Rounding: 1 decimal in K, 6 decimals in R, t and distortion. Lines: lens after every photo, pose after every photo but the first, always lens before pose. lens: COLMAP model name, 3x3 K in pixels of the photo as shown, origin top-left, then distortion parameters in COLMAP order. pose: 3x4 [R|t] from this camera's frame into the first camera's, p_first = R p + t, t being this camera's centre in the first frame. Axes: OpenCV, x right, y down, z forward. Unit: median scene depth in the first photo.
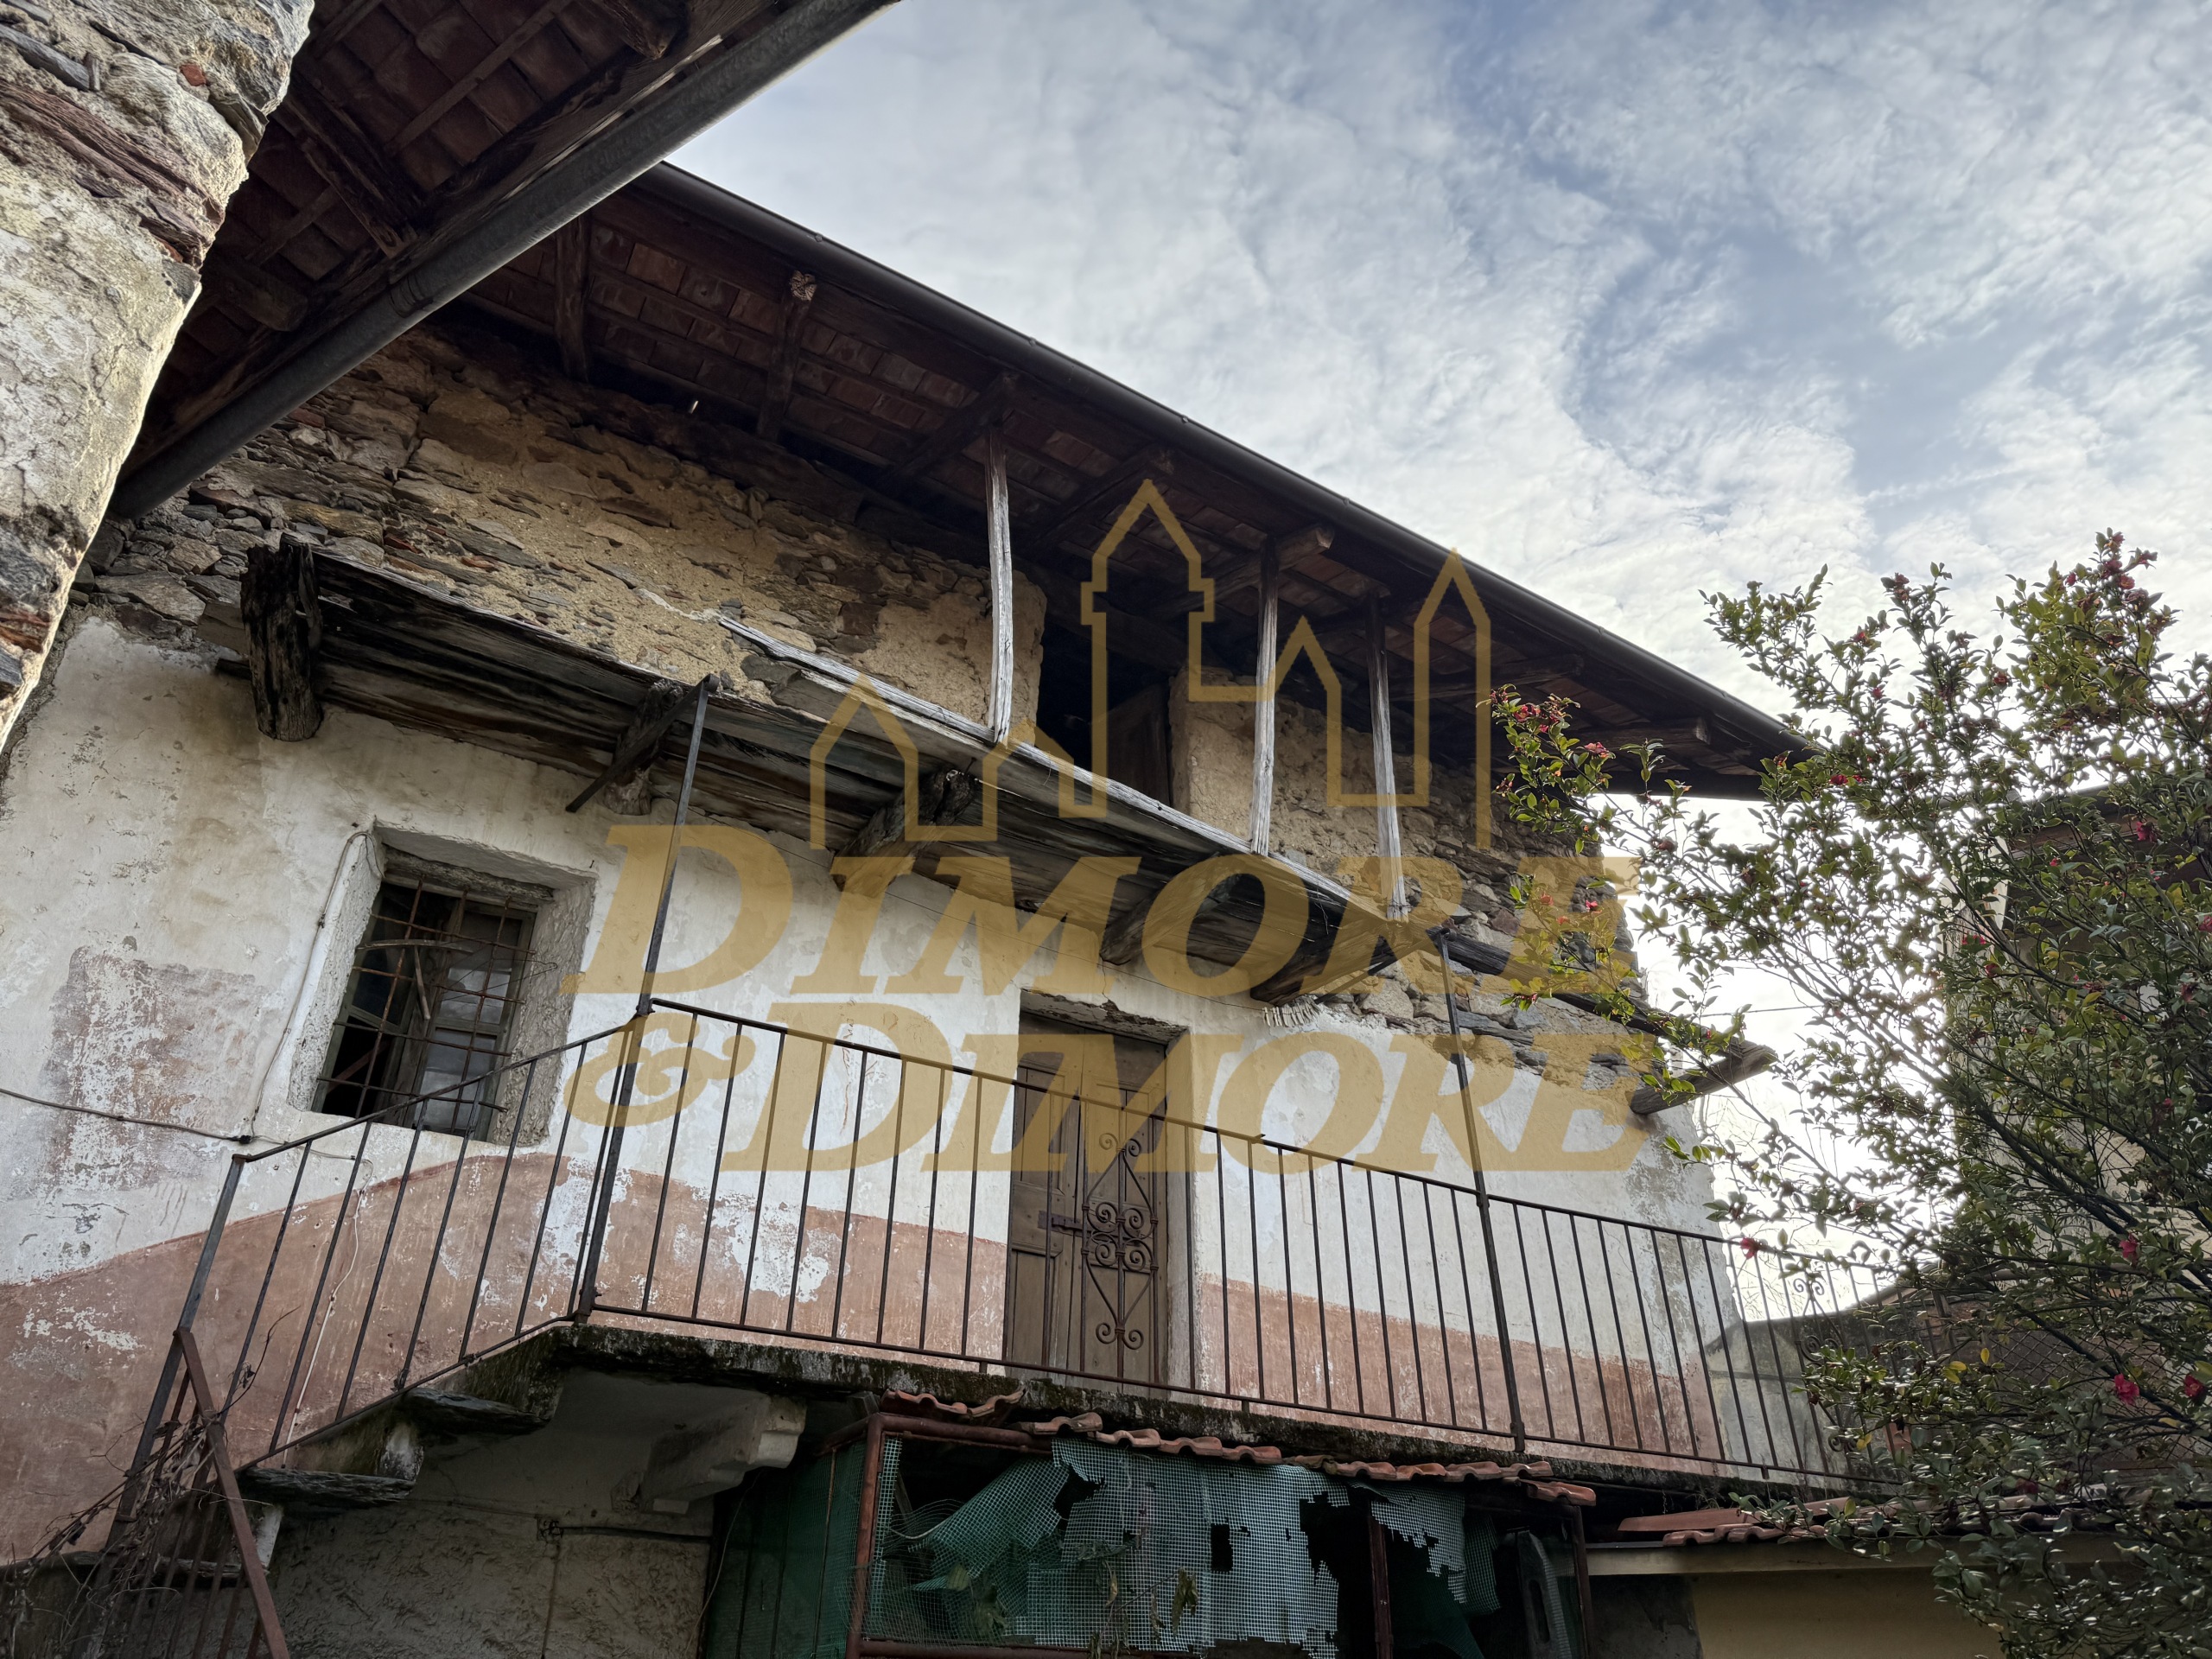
lens RADIAL K [[1542.0, 0, 1110.5], [0, 1542.0, 825.3], [0, 0, 1]] dist [0.039696, -0.047111]
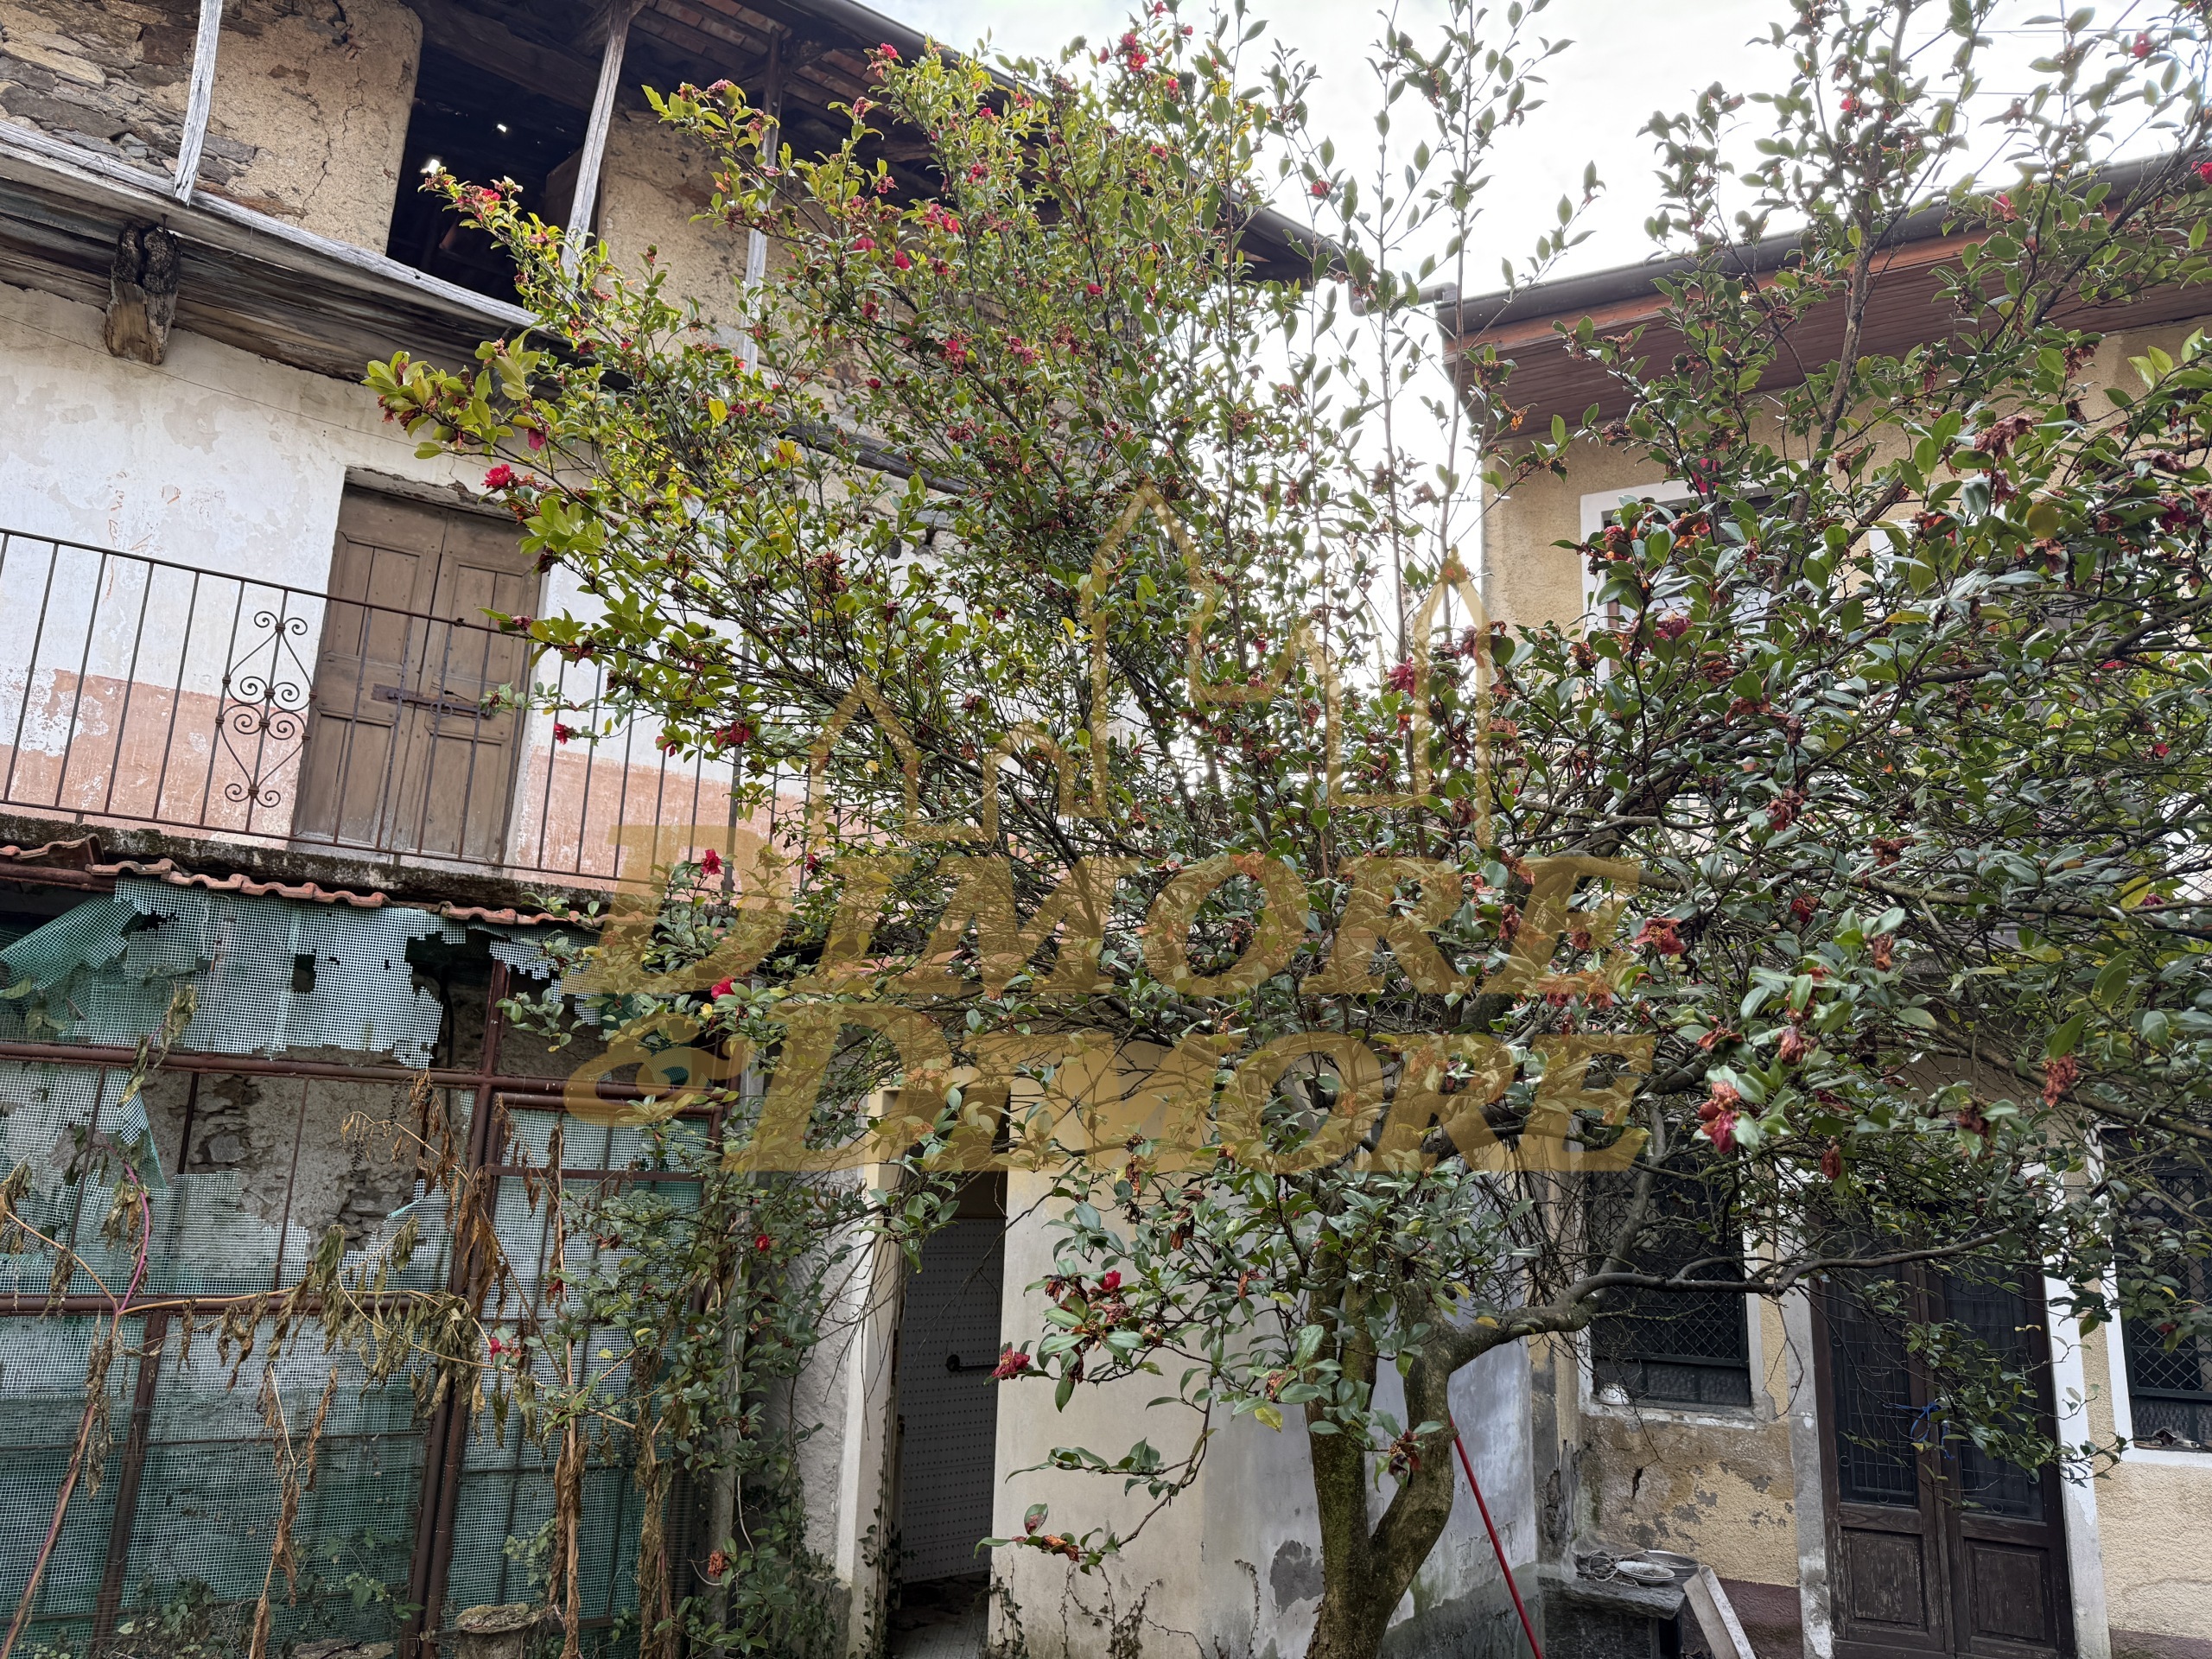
lens RADIAL K [[1549.6, 0, 1116.1], [0, 1549.6, 831.5], [0, 0, 1]] dist [0.024685, -0.030358]
pose [[0.999437, 0.032430, 0.008587, 0.610020], [-0.033446, 0.943288, 0.330286, -0.027379], [0.002611, -0.330387, 0.943842, -0.039007]]
